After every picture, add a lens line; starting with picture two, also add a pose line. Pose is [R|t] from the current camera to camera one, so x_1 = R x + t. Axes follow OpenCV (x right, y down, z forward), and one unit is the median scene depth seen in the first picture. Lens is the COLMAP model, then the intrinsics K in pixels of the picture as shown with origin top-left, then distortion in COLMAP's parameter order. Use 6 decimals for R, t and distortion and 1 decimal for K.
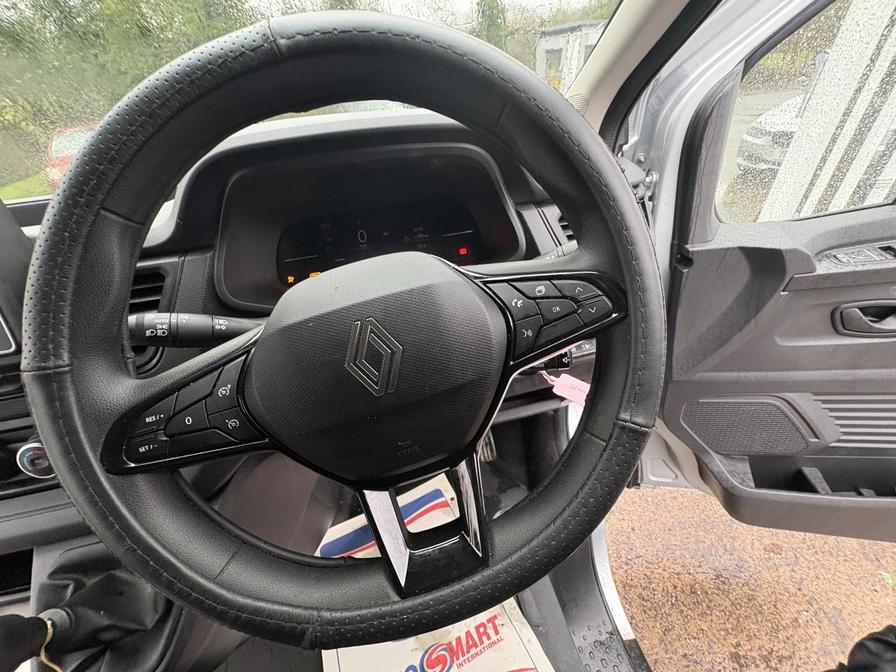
lens RADIAL K [[355.4, 0, 449.0], [0, 355.4, 334.6], [0, 0, 1]] dist [0.000032, -0.000464]
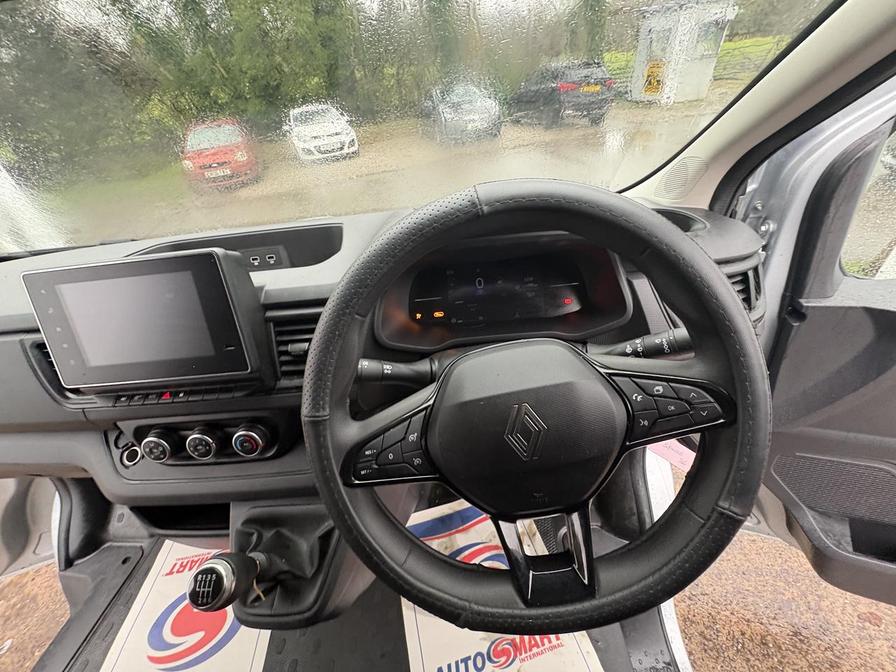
lens RADIAL K [[355.4, 0, 448.8], [0, 355.4, 335.2], [0, 0, 1]] dist [0.000032, -0.000464]
pose [[0.980443, 0.092488, -0.173718, -0.157212], [-0.087532, 0.995511, 0.035993, -0.176116], [0.176267, -0.020083, 0.984137, -0.207302]]
